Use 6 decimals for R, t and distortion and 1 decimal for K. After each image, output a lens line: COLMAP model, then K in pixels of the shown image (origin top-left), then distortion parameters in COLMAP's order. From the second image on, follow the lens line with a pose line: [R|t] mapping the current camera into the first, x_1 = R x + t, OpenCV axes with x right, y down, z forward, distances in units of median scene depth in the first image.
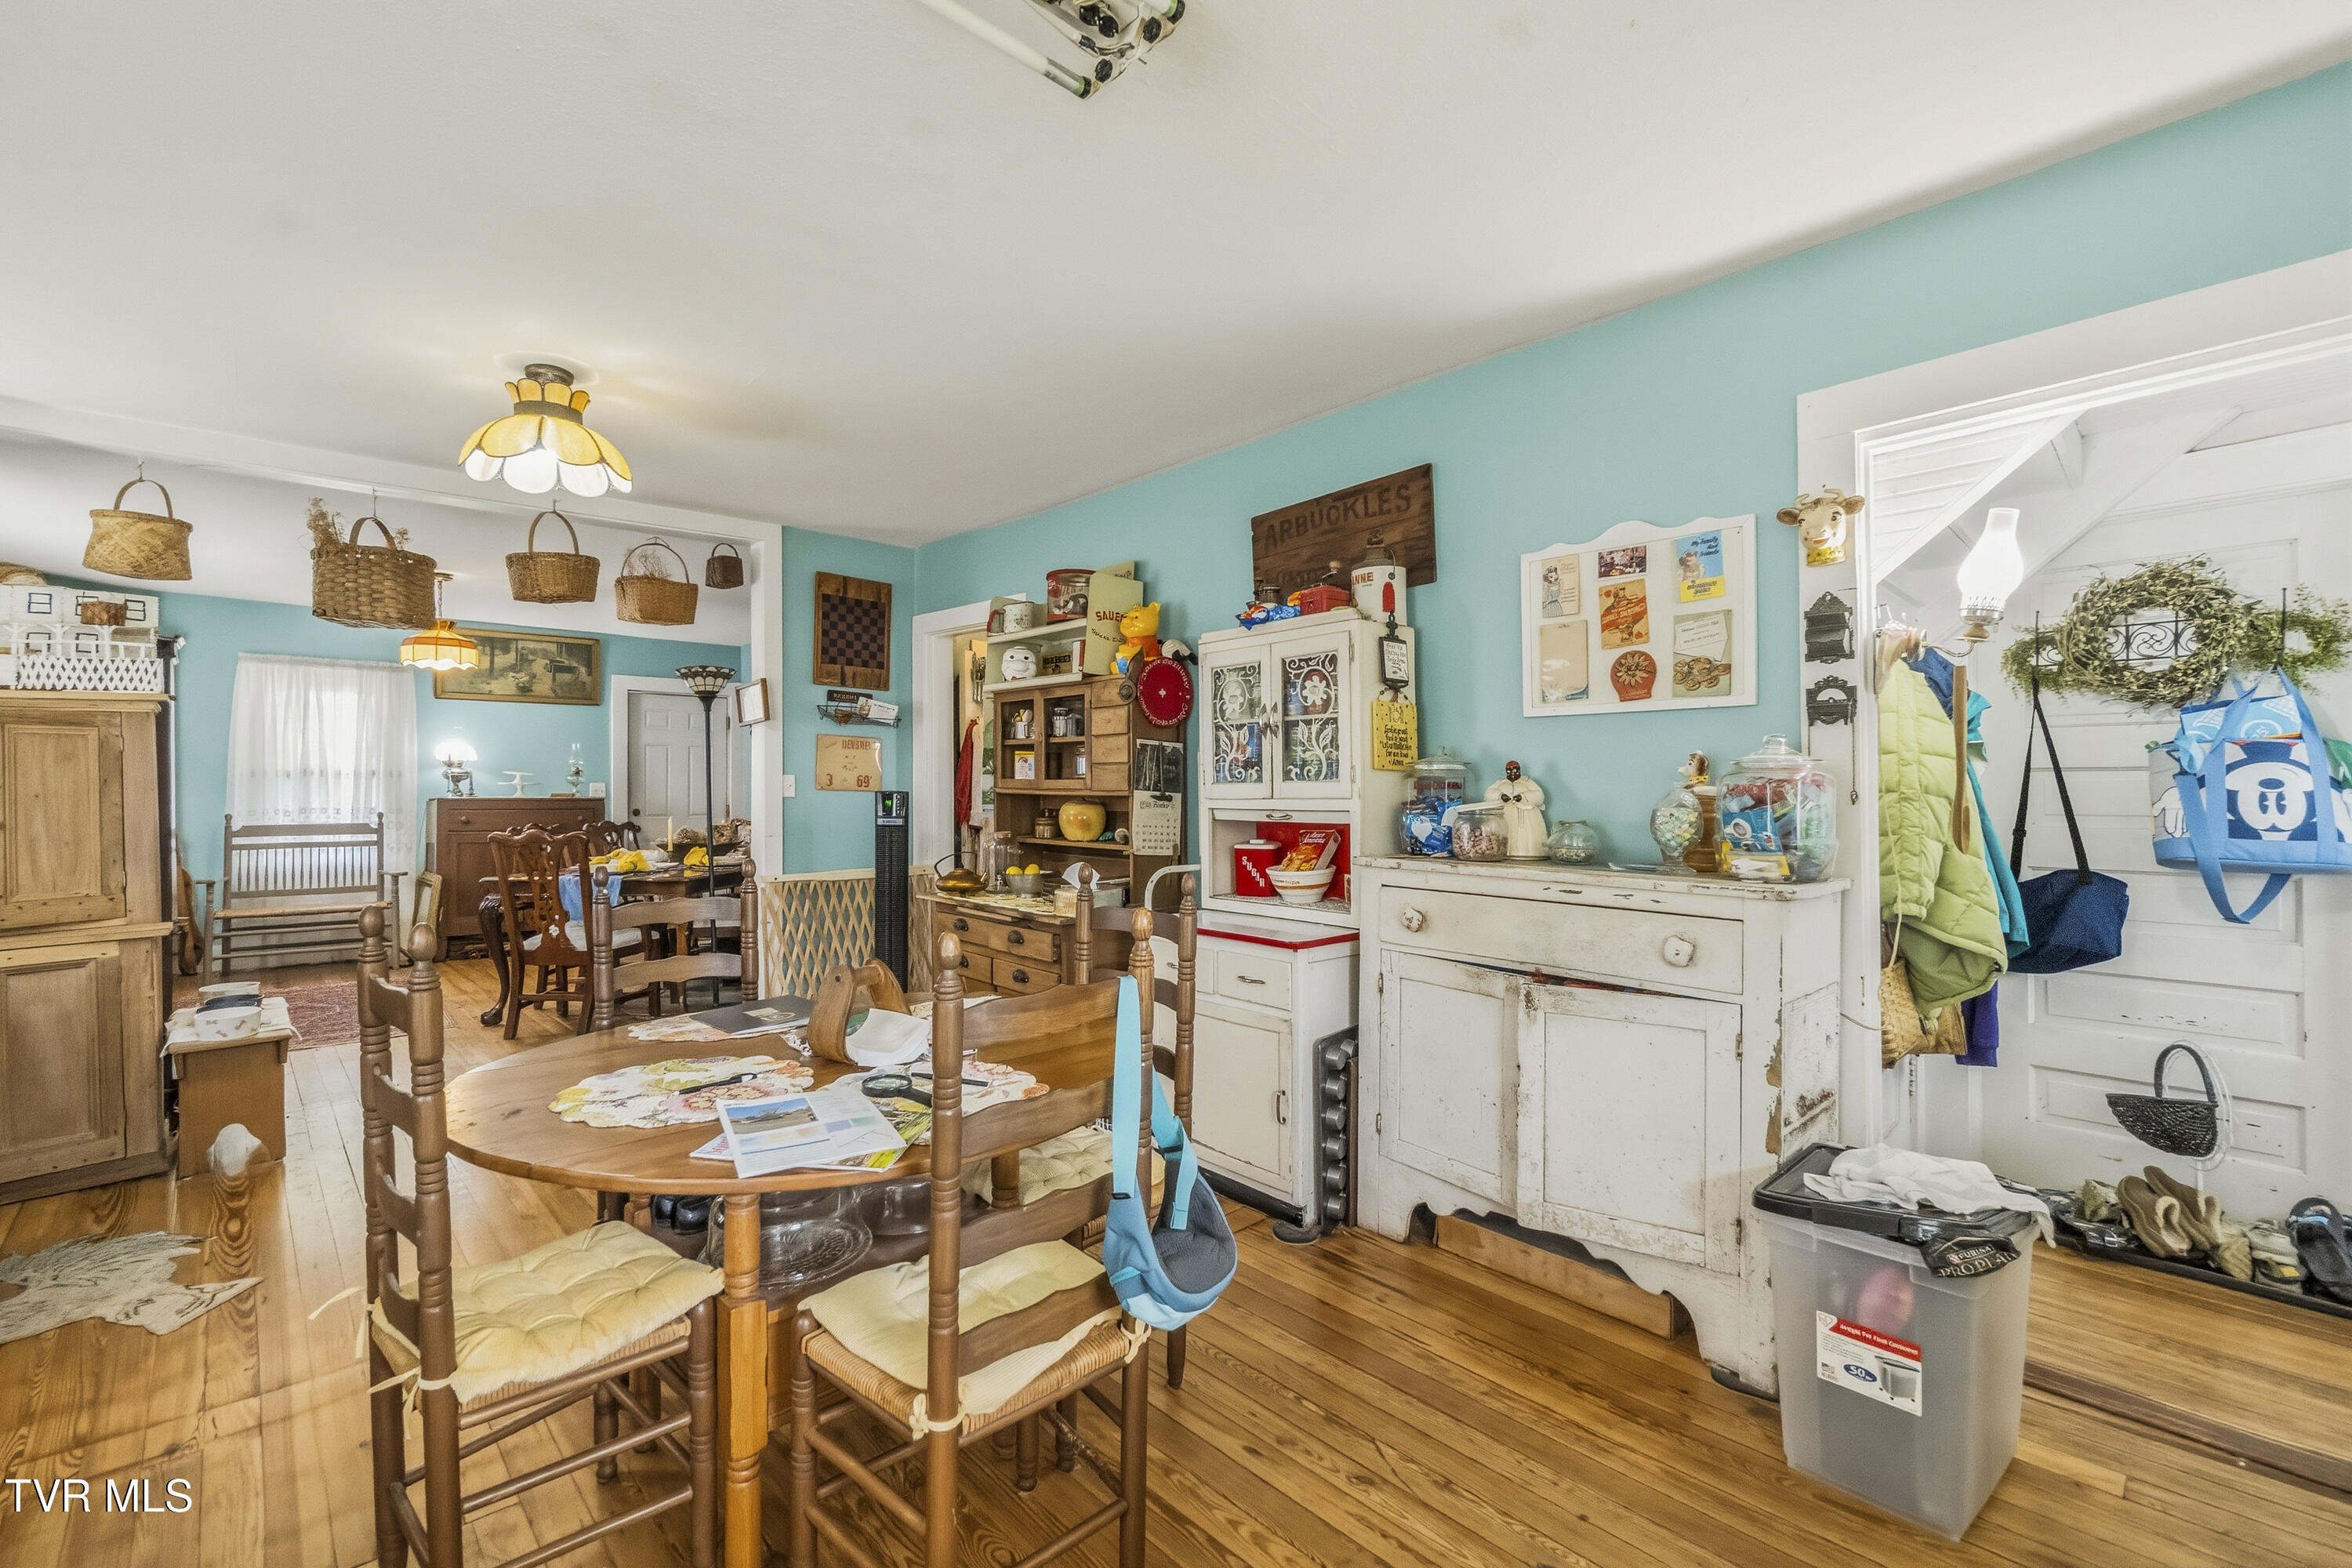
lens RADIAL K [[1025.6, 0, 1157.1], [0, 1025.6, 787.0], [0, 0, 1]] dist [0.000410, 0.000162]
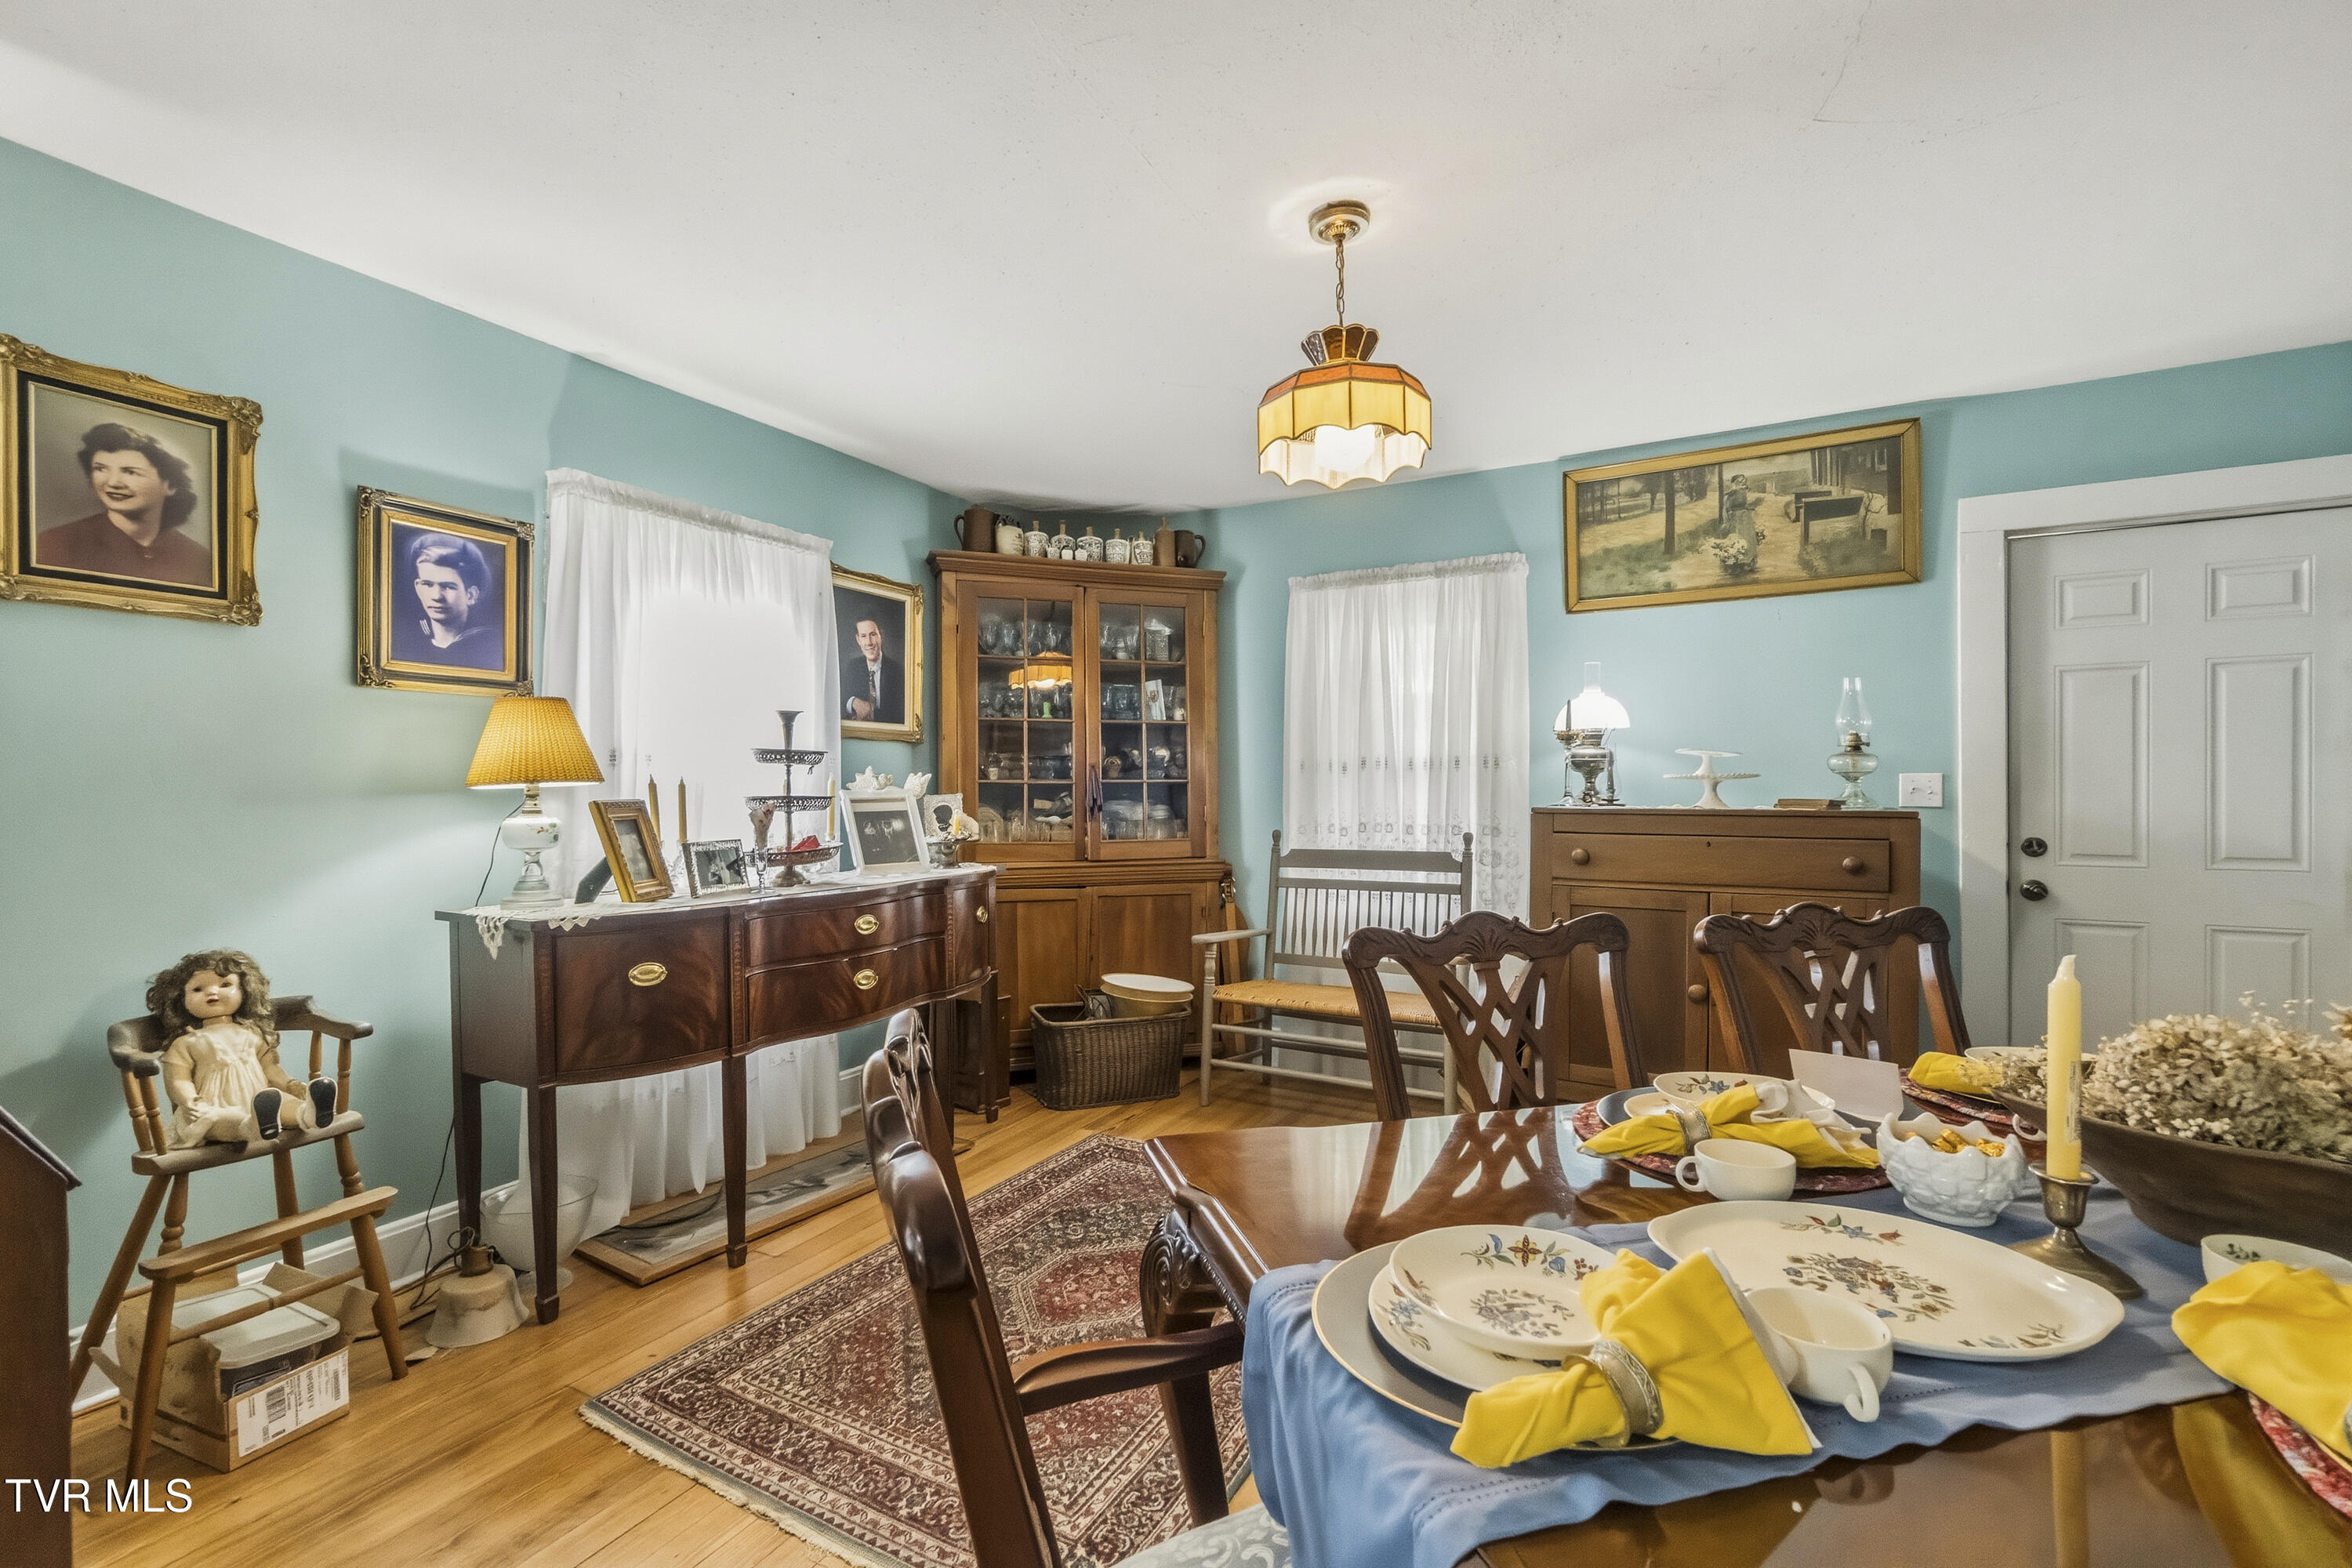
lens RADIAL K [[1025.6, 0, 1157.1], [0, 1025.6, 787.0], [0, 0, 1]] dist [0.000410, 0.000162]
pose [[0.330495, -0.007010, -0.943782, -0.321534], [0.007824, 0.999958, -0.004688, 0.001866], [0.943775, -0.005835, 0.330536, 0.713177]]
